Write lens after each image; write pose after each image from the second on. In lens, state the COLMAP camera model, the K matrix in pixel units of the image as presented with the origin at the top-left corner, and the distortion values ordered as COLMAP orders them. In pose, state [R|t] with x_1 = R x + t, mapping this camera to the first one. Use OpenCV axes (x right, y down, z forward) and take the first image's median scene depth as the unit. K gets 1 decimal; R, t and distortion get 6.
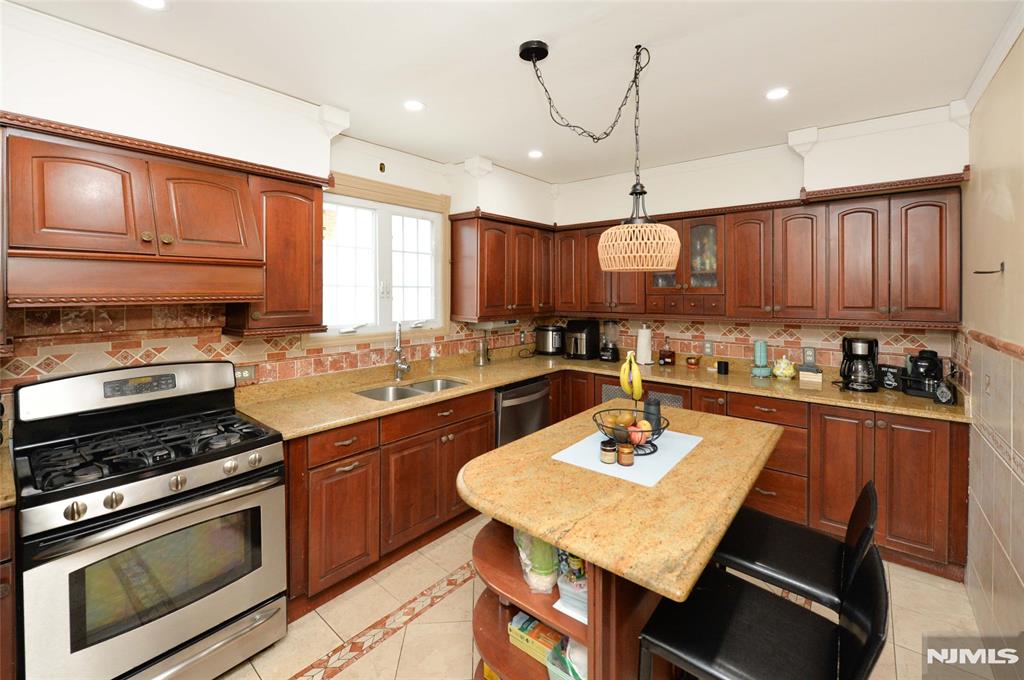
lens RADIAL K [[434.0, 0, 506.8], [0, 434.0, 300.2], [0, 0, 1]] dist [-0.012780, -0.000191]
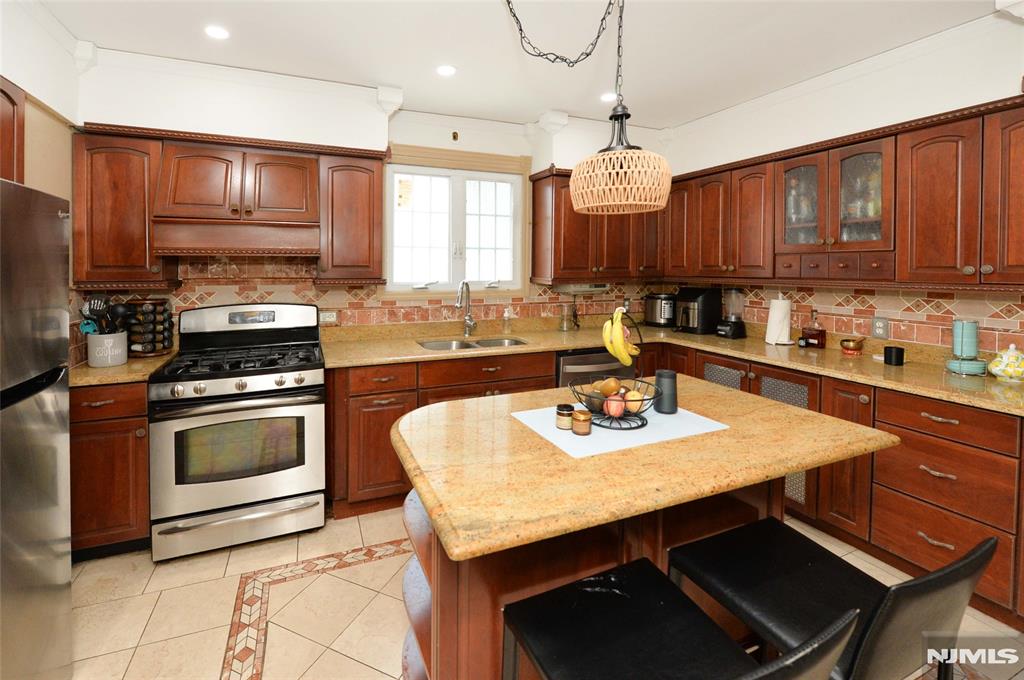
lens RADIAL K [[434.6, 0, 469.9], [0, 434.6, 282.4], [0, 0, 1]] dist [-0.013442, 0.000157]
pose [[0.877157, 0.015707, -0.479948, 0.251418], [-0.007487, 0.999791, 0.019036, 0.032106], [0.480146, -0.013104, 0.877091, 0.070292]]
